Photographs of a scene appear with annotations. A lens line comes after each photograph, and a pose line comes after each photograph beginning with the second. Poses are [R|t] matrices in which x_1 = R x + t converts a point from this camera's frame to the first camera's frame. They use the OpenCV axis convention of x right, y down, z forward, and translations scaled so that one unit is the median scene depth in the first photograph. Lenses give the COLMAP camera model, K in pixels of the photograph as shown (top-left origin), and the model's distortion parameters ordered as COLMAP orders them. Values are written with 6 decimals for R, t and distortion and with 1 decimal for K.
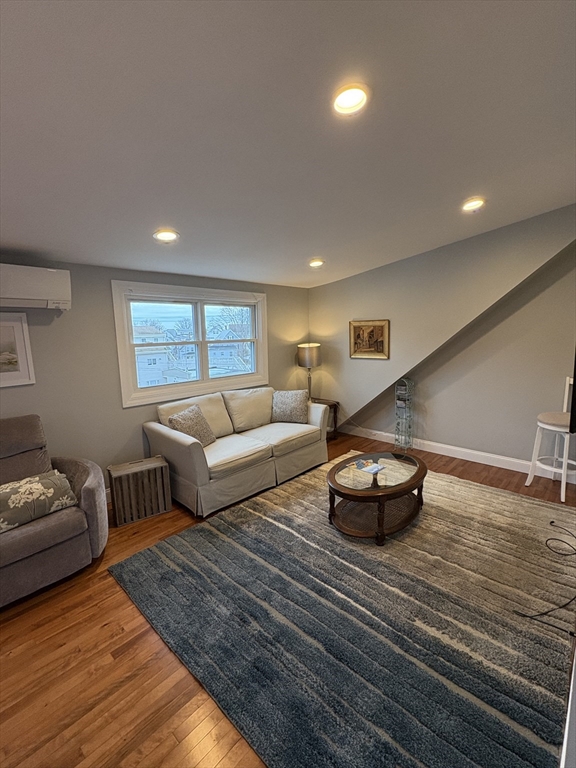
lens RADIAL K [[350.4, 0, 290.8], [0, 350.4, 383.0], [0, 0, 1]] dist [-0.003236, 0.000408]
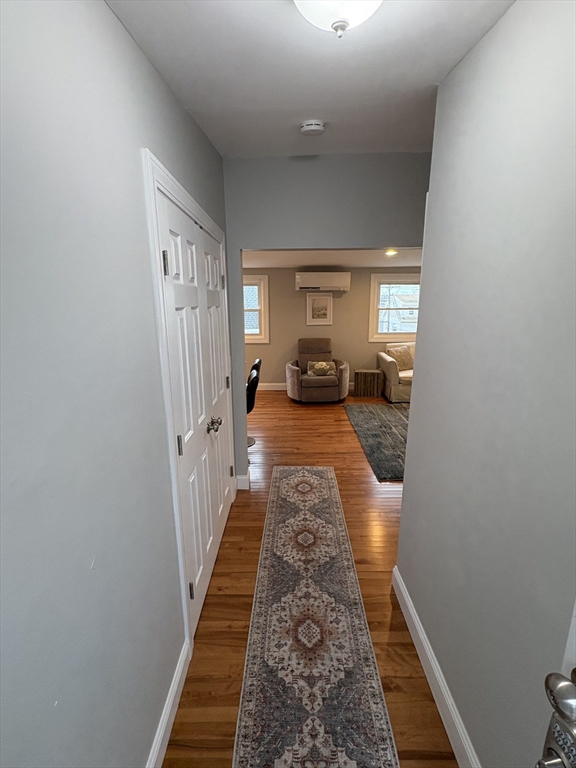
lens RADIAL K [[350.4, 0, 286.7], [0, 350.4, 382.4], [0, 0, 1]] dist [-0.003236, 0.000408]
pose [[0.670163, 0.176140, -0.721010, 0.627219], [-0.114184, 0.984335, 0.134337, 0.081149], [0.733378, -0.007699, 0.679778, -0.613082]]
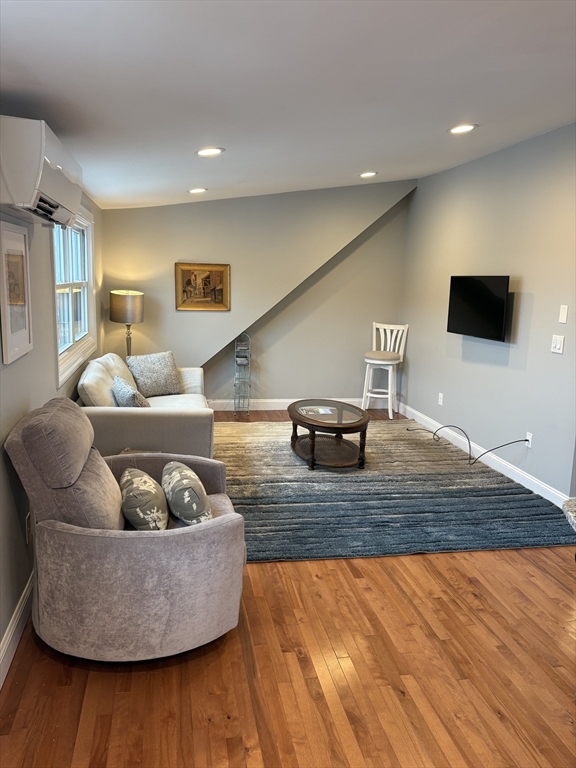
lens RADIAL K [[573.3, 0, 284.4], [0, 573.3, 388.8], [0, 0, 1]] dist [0.034753, -0.028281]
pose [[0.586944, -0.115024, 0.801415, -1.054921], [0.078624, 0.993276, 0.084979, 0.018707], [-0.805801, 0.013132, 0.592040, 0.071644]]
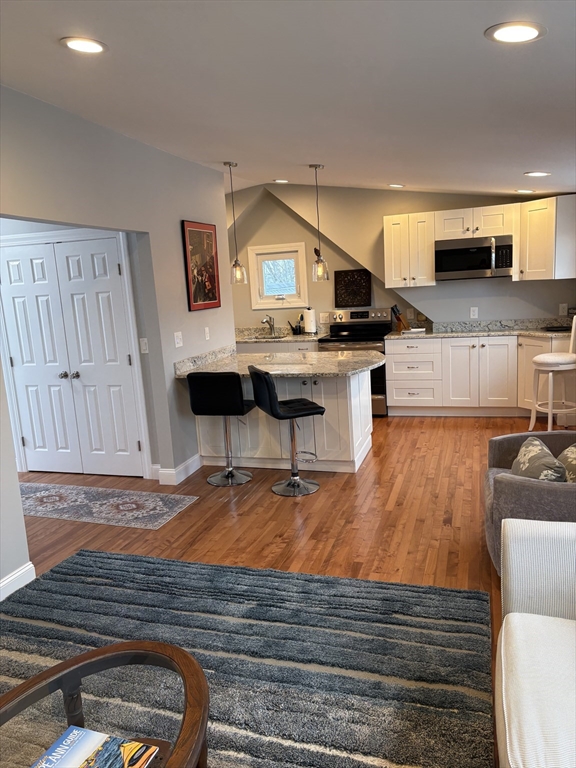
lens RADIAL K [[573.3, 0, 284.2], [0, 573.3, 385.8], [0, 0, 1]] dist [0.034753, -0.028281]
pose [[-0.906648, 0.145266, -0.396090, 0.188903], [0.013927, 0.948645, 0.316036, -0.181484], [0.421658, 0.281017, -0.862110, 1.233124]]
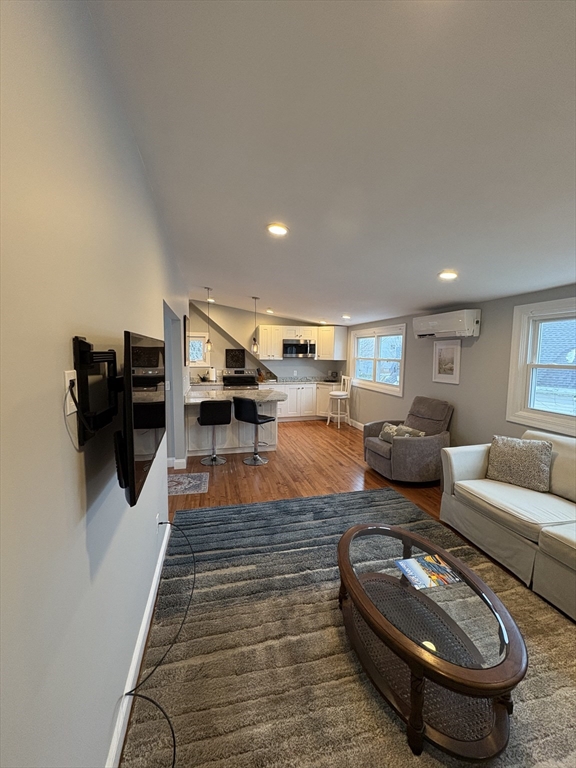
lens RADIAL K [[303.6, 0, 287.0], [0, 303.6, 381.9], [0, 0, 1]] dist [-0.000907, -0.000354]
pose [[-0.549743, 0.090552, -0.830411, 0.683254], [-0.123299, 0.974422, 0.187882, -0.141294], [0.826184, 0.205676, -0.524516, 0.898225]]
